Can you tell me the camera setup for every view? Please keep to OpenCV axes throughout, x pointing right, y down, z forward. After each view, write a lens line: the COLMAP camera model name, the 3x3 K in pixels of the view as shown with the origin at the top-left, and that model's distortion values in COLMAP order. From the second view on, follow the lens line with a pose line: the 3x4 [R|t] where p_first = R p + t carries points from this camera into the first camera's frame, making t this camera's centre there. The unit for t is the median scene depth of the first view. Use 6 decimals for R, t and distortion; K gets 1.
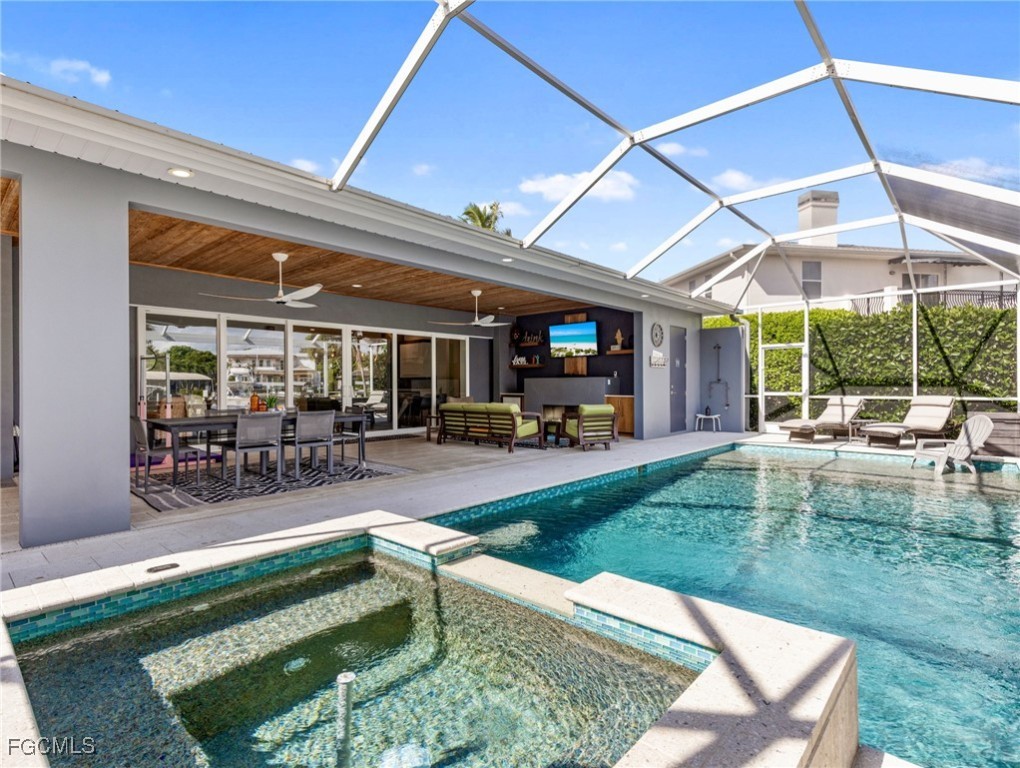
lens RADIAL K [[514.2, 0, 504.7], [0, 514.2, 387.6], [0, 0, 1]] dist [0.007152, 0.000747]
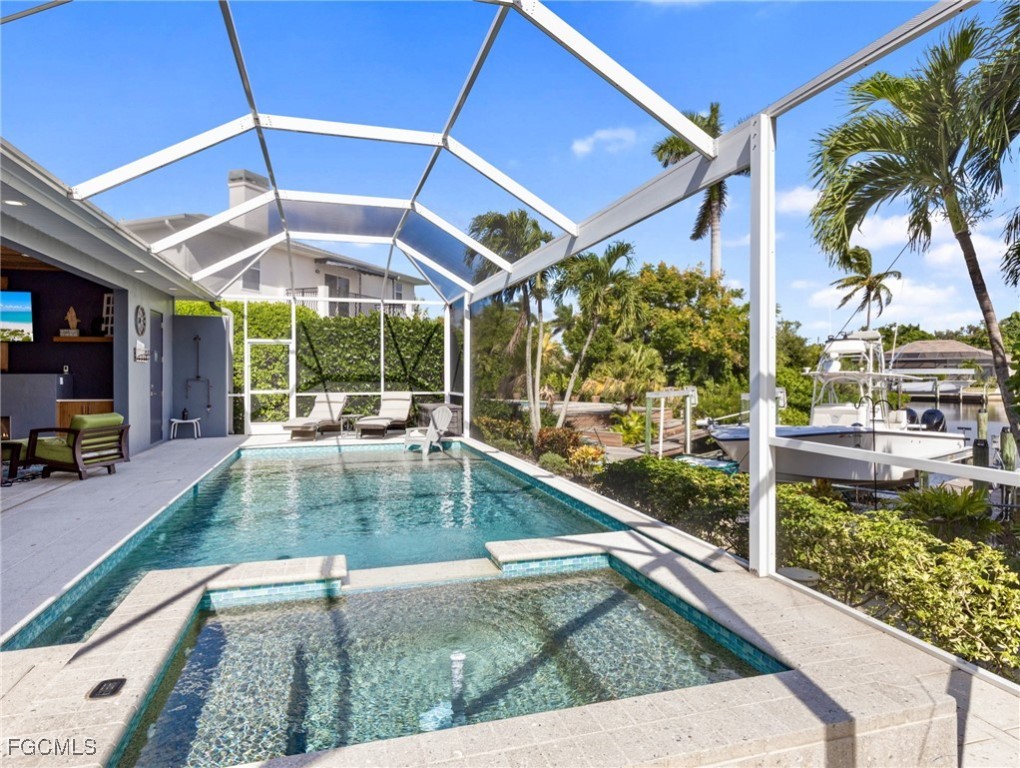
lens RADIAL K [[623.6, 0, 517.7], [0, 623.6, 378.8], [0, 0, 1]] dist [-0.004010, -0.002227]
pose [[0.514204, -0.005352, 0.857651, -0.230074], [0.006826, 0.999974, 0.002147, -0.012672], [-0.857641, 0.004750, 0.514227, 0.022584]]
